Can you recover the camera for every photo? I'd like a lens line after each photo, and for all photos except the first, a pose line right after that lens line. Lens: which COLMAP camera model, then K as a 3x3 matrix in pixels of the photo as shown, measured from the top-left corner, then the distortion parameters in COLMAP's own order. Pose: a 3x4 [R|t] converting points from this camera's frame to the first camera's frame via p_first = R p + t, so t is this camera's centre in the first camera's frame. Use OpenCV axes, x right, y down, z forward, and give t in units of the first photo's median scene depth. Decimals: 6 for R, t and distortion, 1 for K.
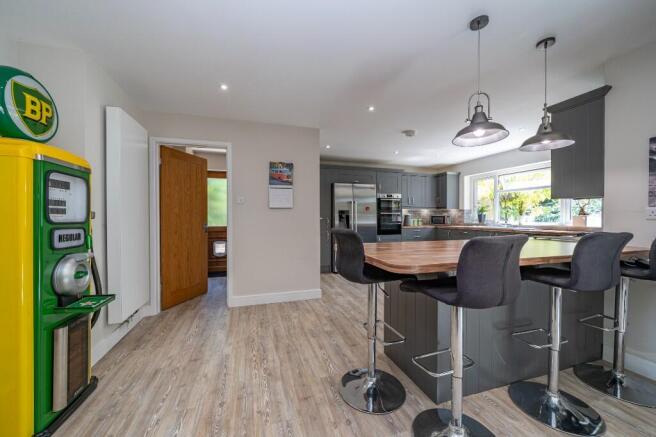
lens RADIAL K [[243.4, 0, 325.4], [0, 243.4, 218.7], [0, 0, 1]] dist [0.001559, 0.000108]
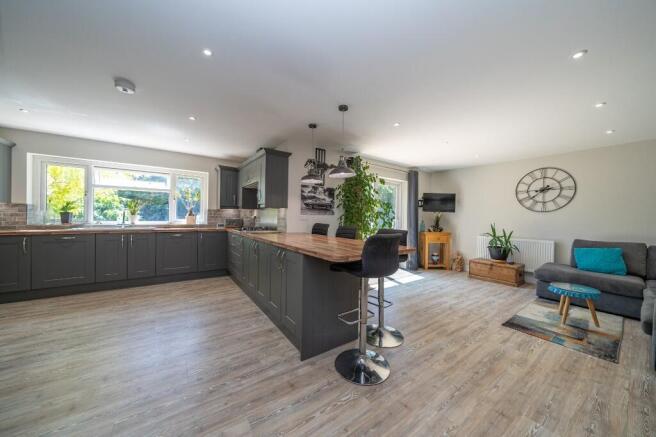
lens RADIAL K [[225.9, 0, 326.2], [0, 225.9, 217.9], [0, 0, 1]] dist [-0.011680, -0.000059]
pose [[-0.297224, -0.005500, 0.954792, -0.626524], [-0.004393, 0.999981, 0.004393, -0.019577], [-0.954798, -0.002888, -0.297243, 1.169060]]
